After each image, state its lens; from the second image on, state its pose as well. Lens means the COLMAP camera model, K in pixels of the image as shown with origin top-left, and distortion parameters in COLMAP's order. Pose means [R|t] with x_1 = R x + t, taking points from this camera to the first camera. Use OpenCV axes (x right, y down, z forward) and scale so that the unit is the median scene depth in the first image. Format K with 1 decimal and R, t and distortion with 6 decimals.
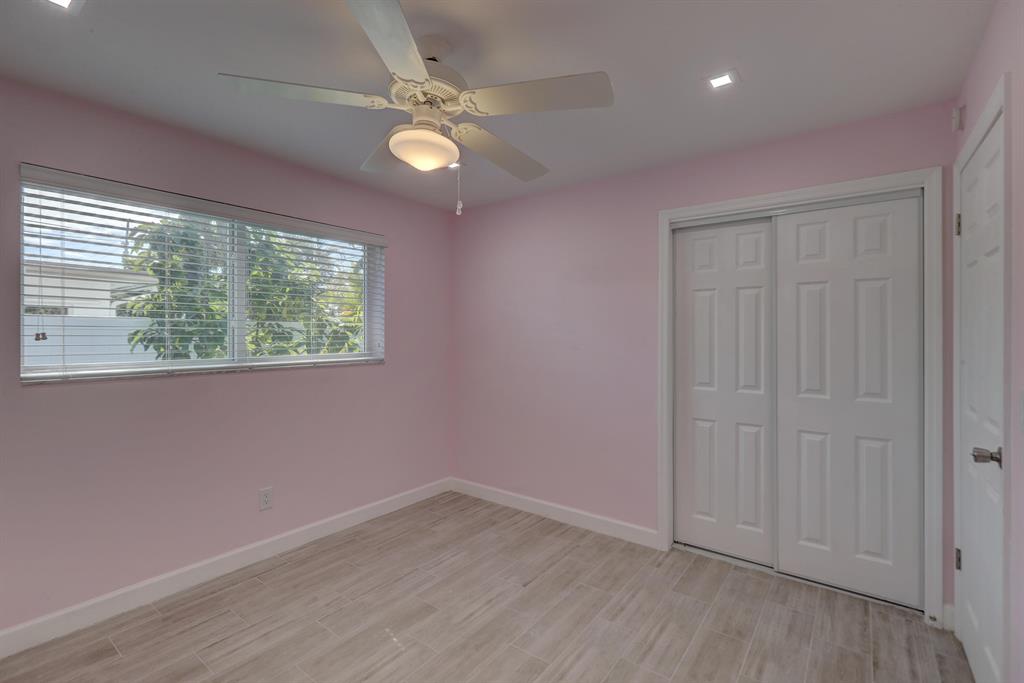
lens RADIAL K [[459.3, 0, 509.9], [0, 459.3, 337.8], [0, 0, 1]] dist [-0.002153, 0.000812]
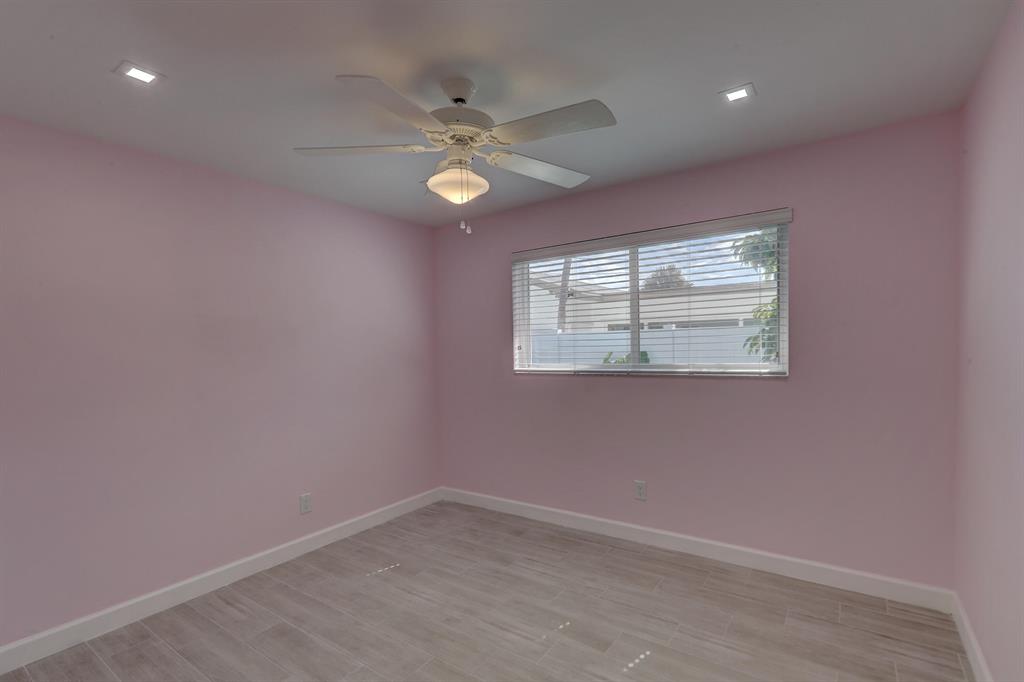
lens RADIAL K [[459.3, 0, 491.5], [0, 459.3, 367.5], [0, 0, 1]] dist [-0.002153, 0.000812]
pose [[0.036673, 0.044328, -0.998344, 0.646805], [0.018936, 0.998806, 0.045044, -0.008155], [0.999148, -0.020557, 0.035790, 0.692518]]
